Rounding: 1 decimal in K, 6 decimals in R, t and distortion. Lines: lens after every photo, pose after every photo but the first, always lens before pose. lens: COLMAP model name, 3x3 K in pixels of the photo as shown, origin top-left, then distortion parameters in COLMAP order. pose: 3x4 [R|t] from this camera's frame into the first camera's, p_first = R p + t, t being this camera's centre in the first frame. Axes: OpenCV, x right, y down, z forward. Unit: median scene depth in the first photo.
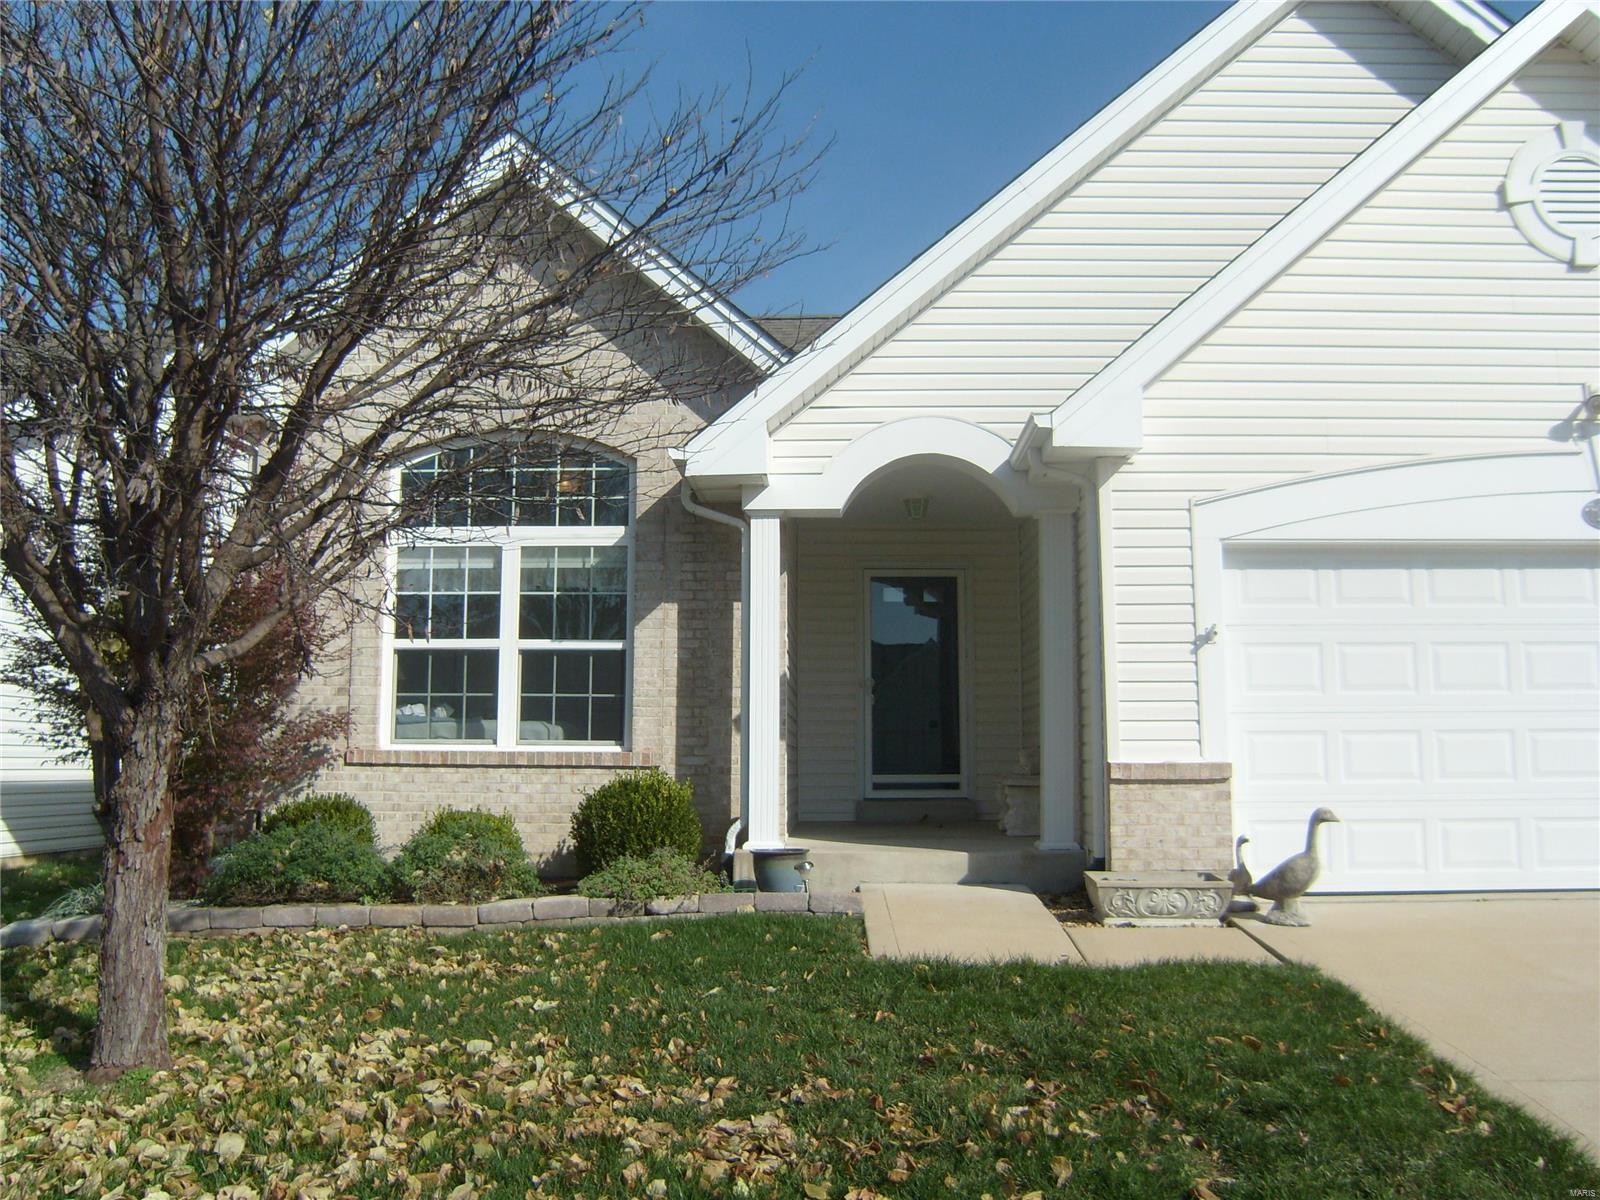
lens RADIAL K [[1337.9, 0, 803.4], [0, 1337.9, 591.3], [0, 0, 1]] dist [-0.094355, 0.011001]
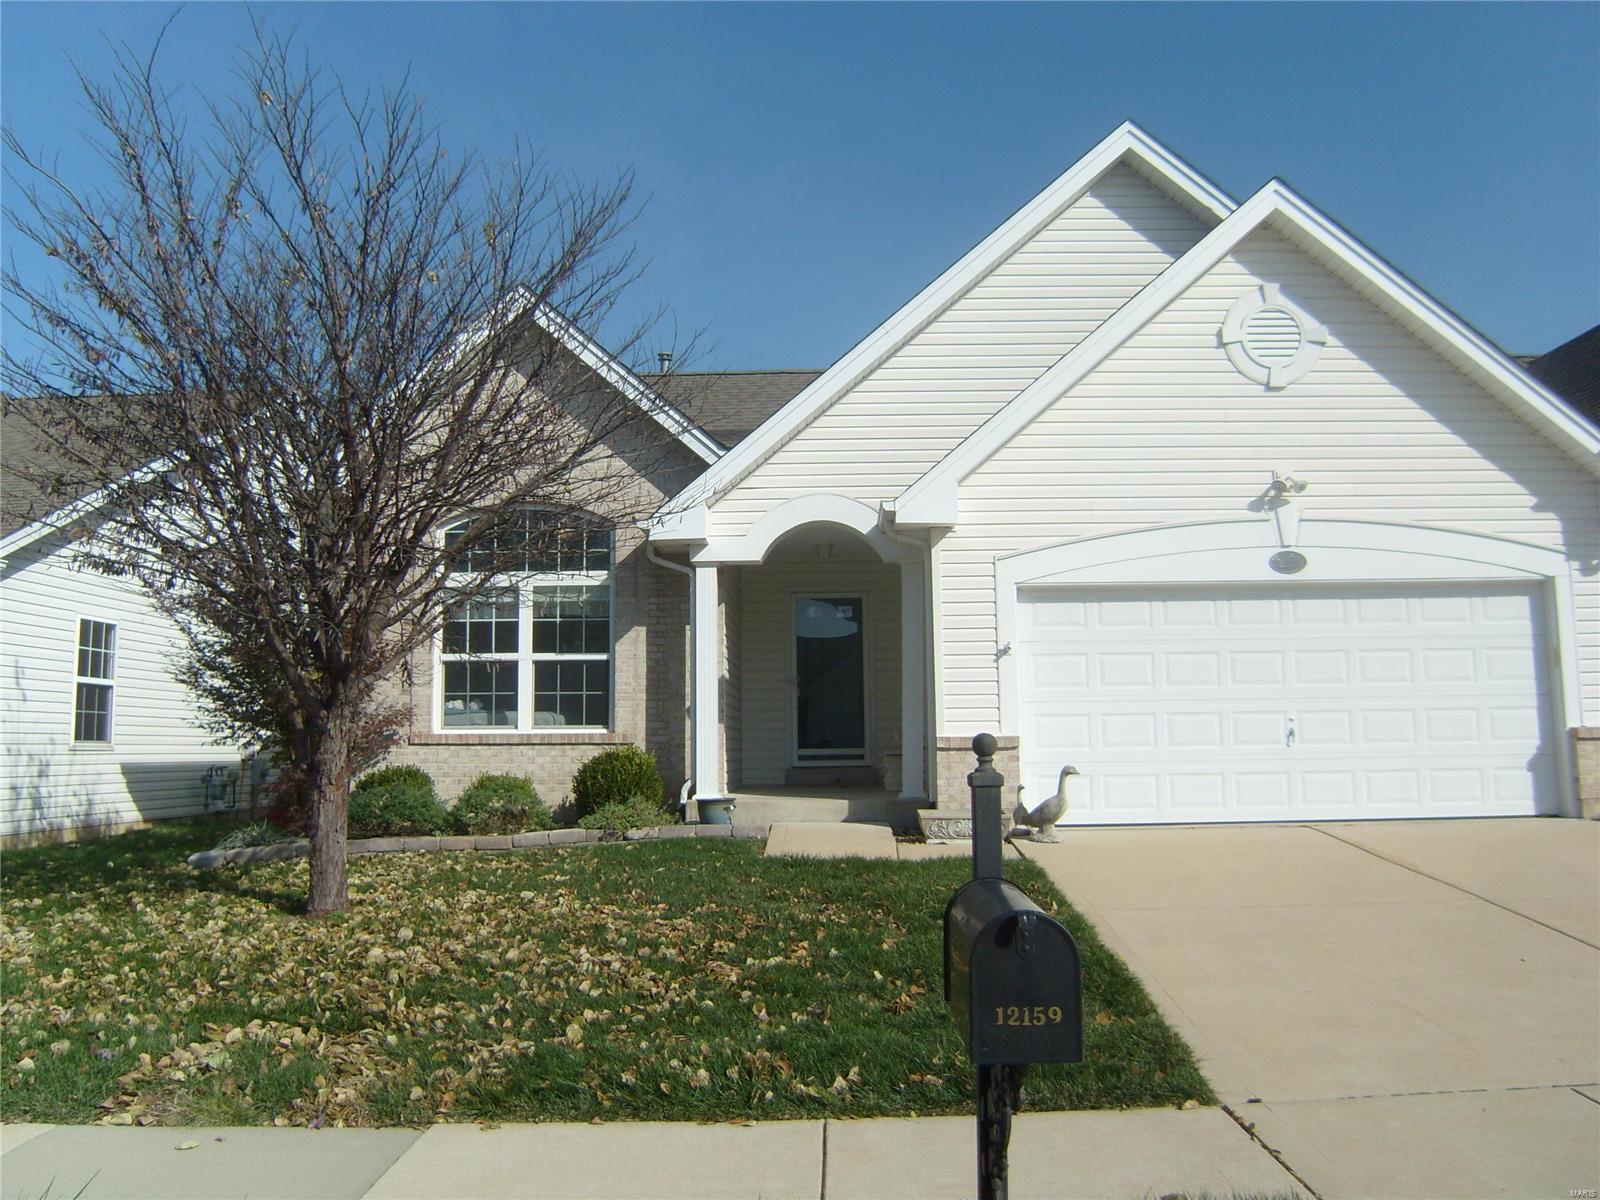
lens RADIAL K [[1337.9, 0, 803.4], [0, 1337.9, 591.3], [0, 0, 1]] dist [-0.094355, 0.011001]
pose [[0.999914, -0.010330, 0.008109, 0.066451], [0.010230, 0.999872, 0.012270, -0.048408], [-0.008235, -0.012185, 0.999892, -0.444452]]
